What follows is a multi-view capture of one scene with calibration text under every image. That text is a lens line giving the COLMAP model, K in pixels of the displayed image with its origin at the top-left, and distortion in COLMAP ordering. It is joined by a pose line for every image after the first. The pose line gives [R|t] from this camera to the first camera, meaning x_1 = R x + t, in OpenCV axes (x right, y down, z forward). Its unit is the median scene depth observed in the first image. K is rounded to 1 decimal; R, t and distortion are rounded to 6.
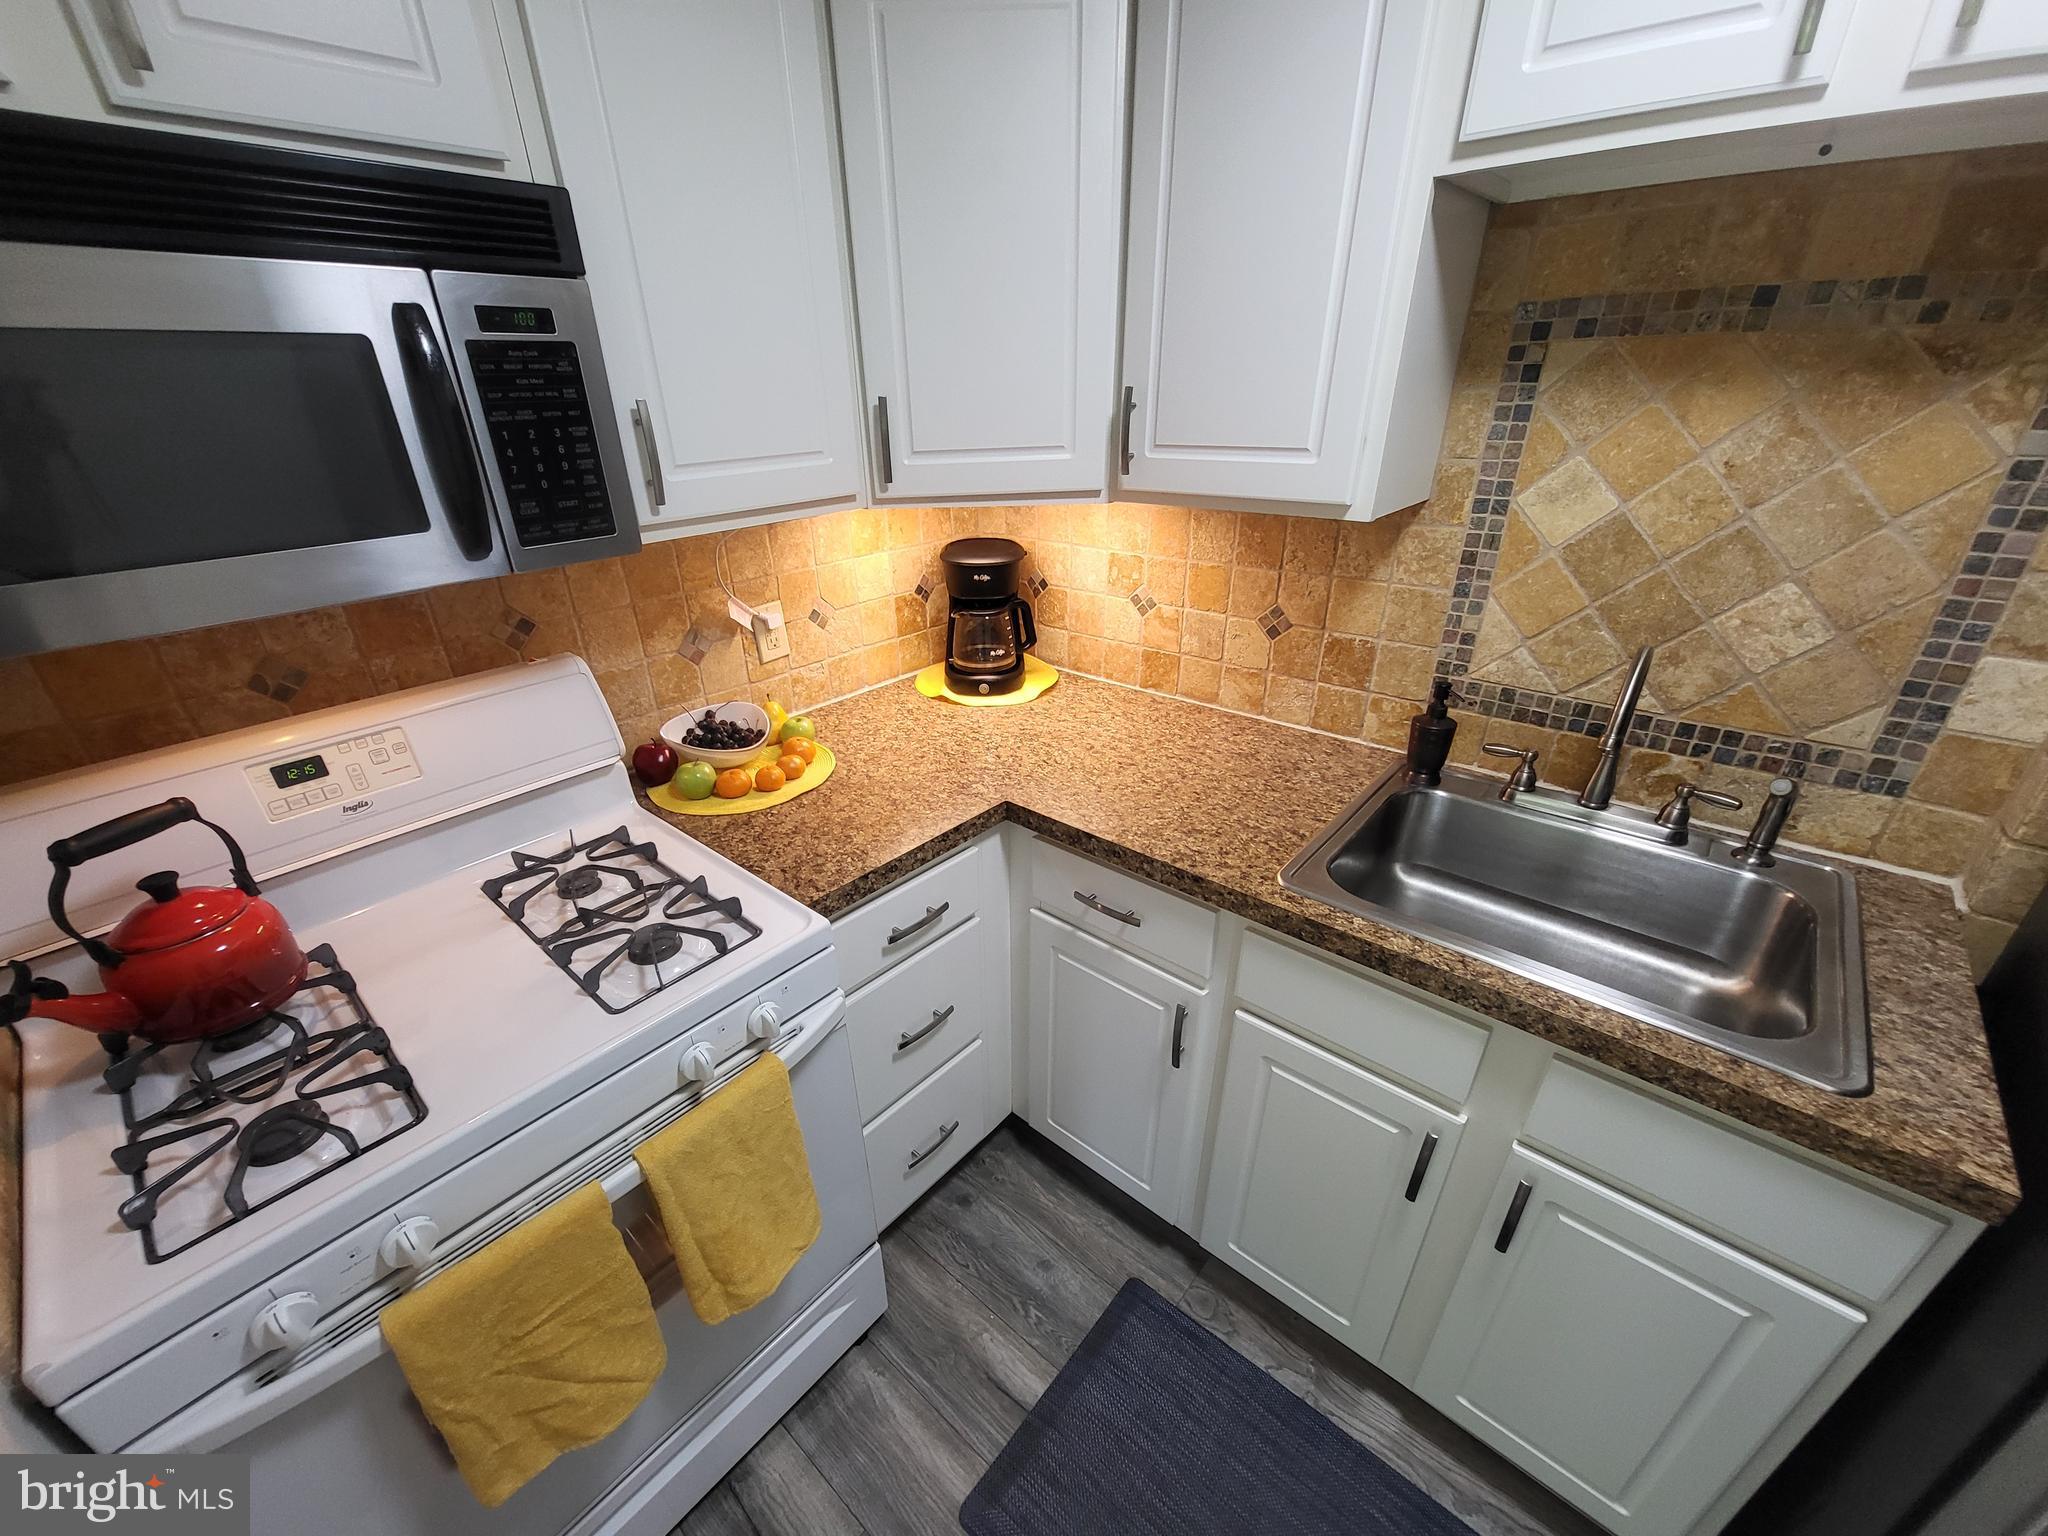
lens RADIAL K [[798.3, 0, 994.0], [0, 798.3, 802.5], [0, 0, 1]] dist [0.000421, -0.002690]
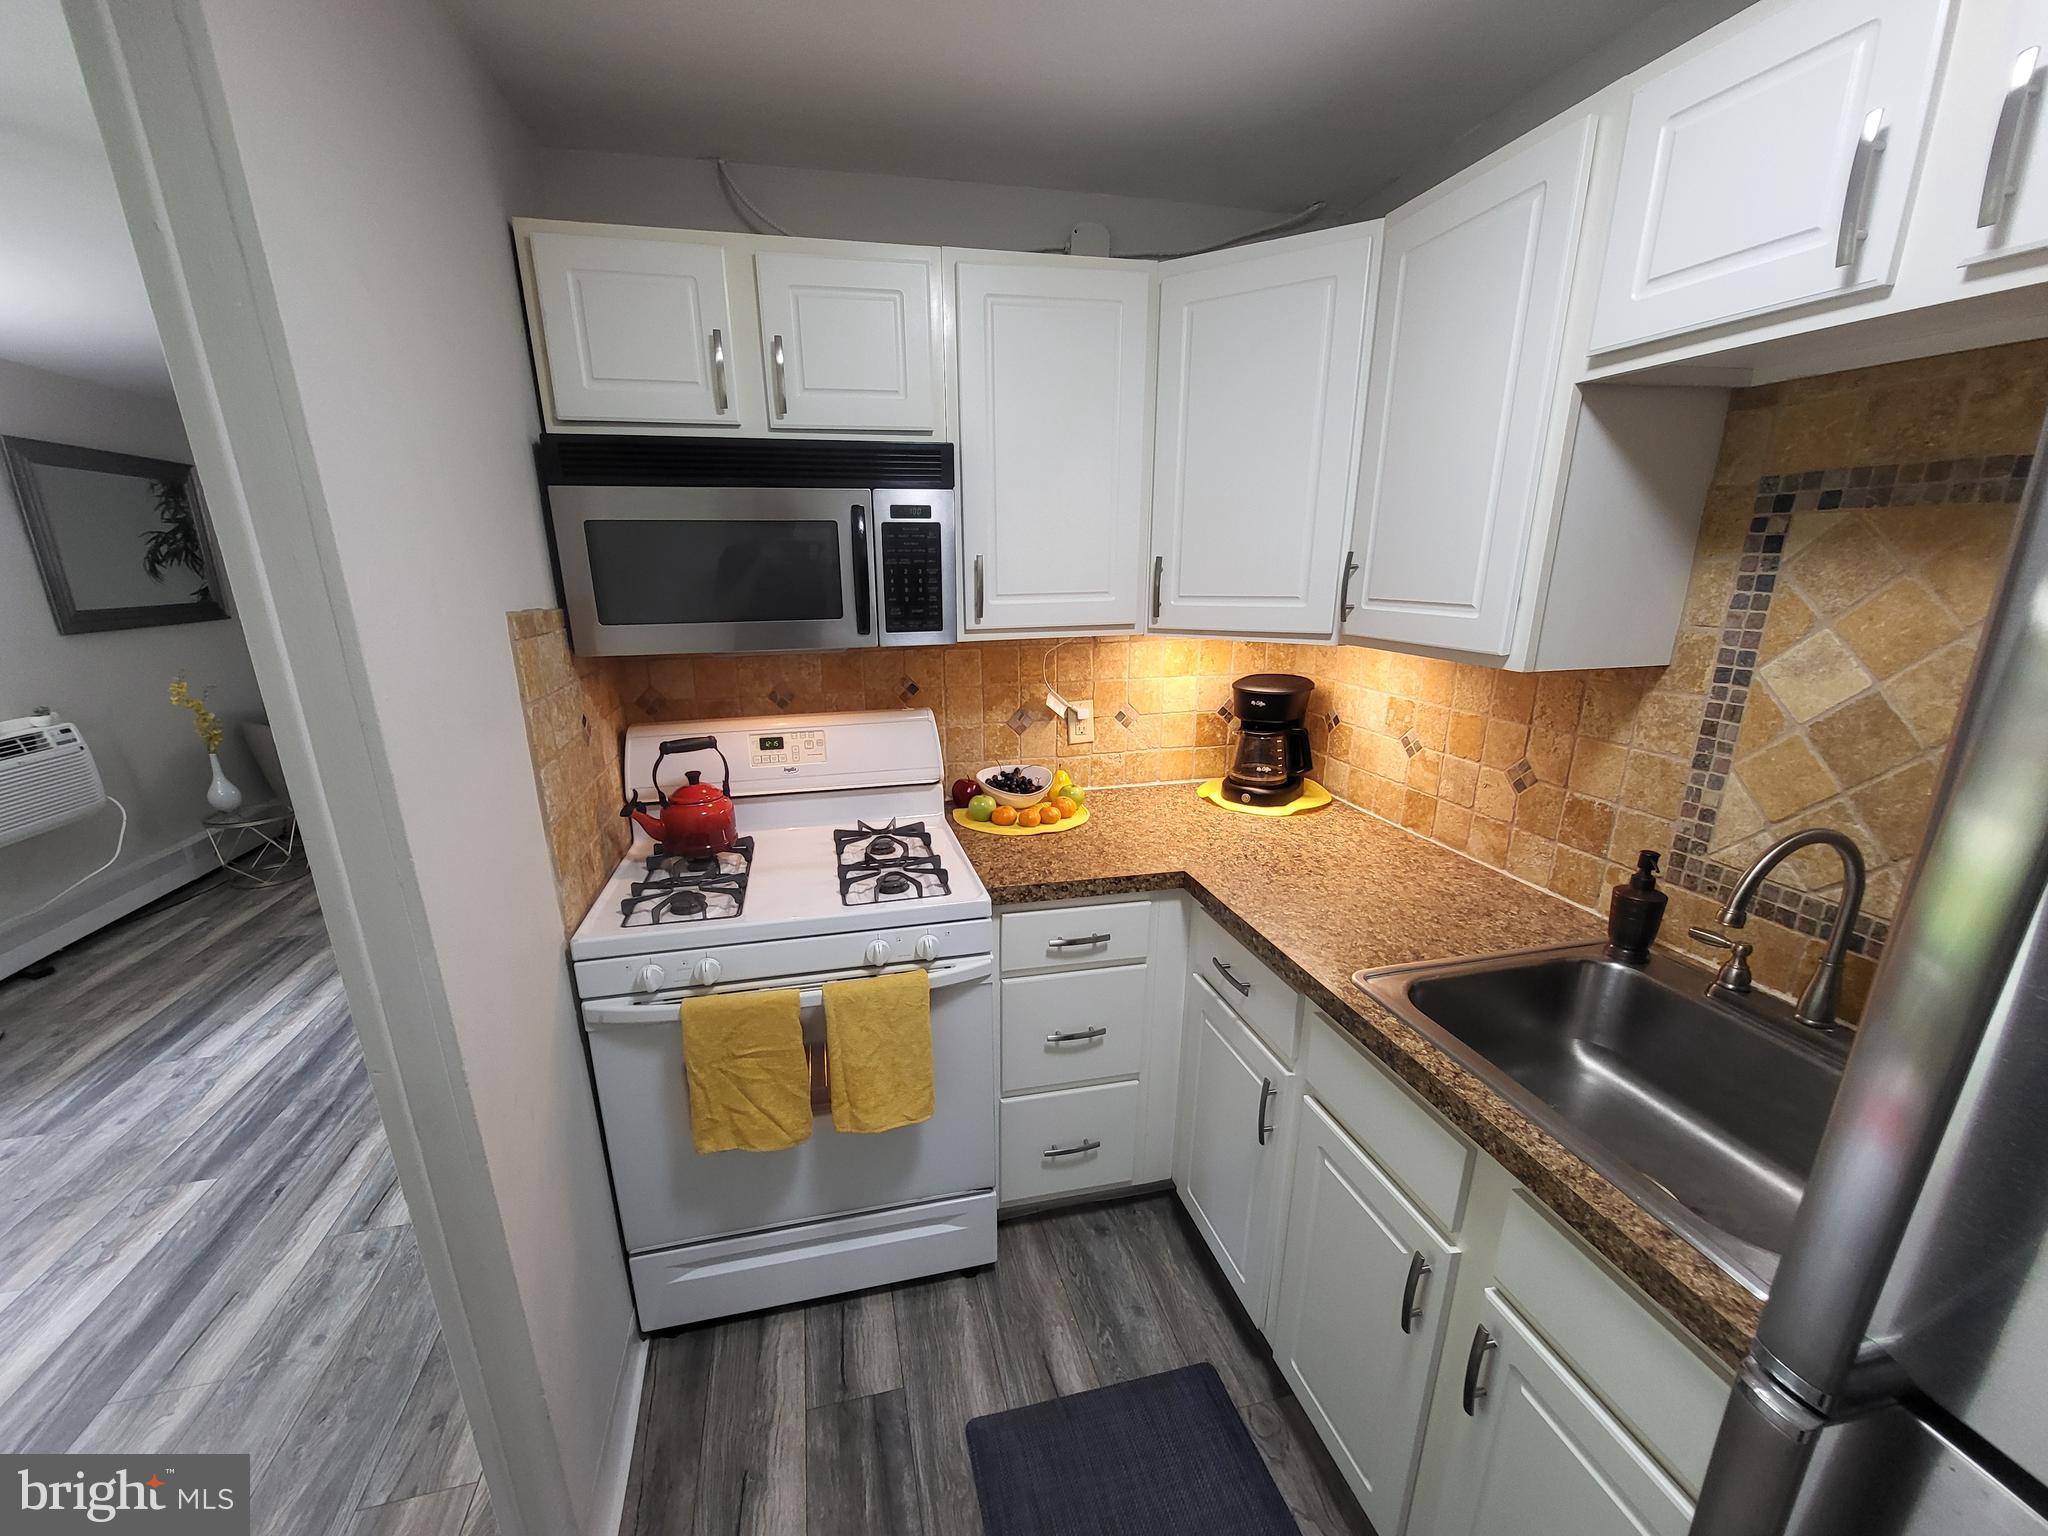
lens RADIAL K [[798.3, 0, 994.0], [0, 798.3, 802.5], [0, 0, 1]] dist [0.000421, -0.002690]
pose [[0.816934, 0.184274, -0.546499, 0.442231], [-0.275704, 0.957075, -0.089419, 0.089797], [0.506563, 0.223722, 0.832672, -0.176880]]
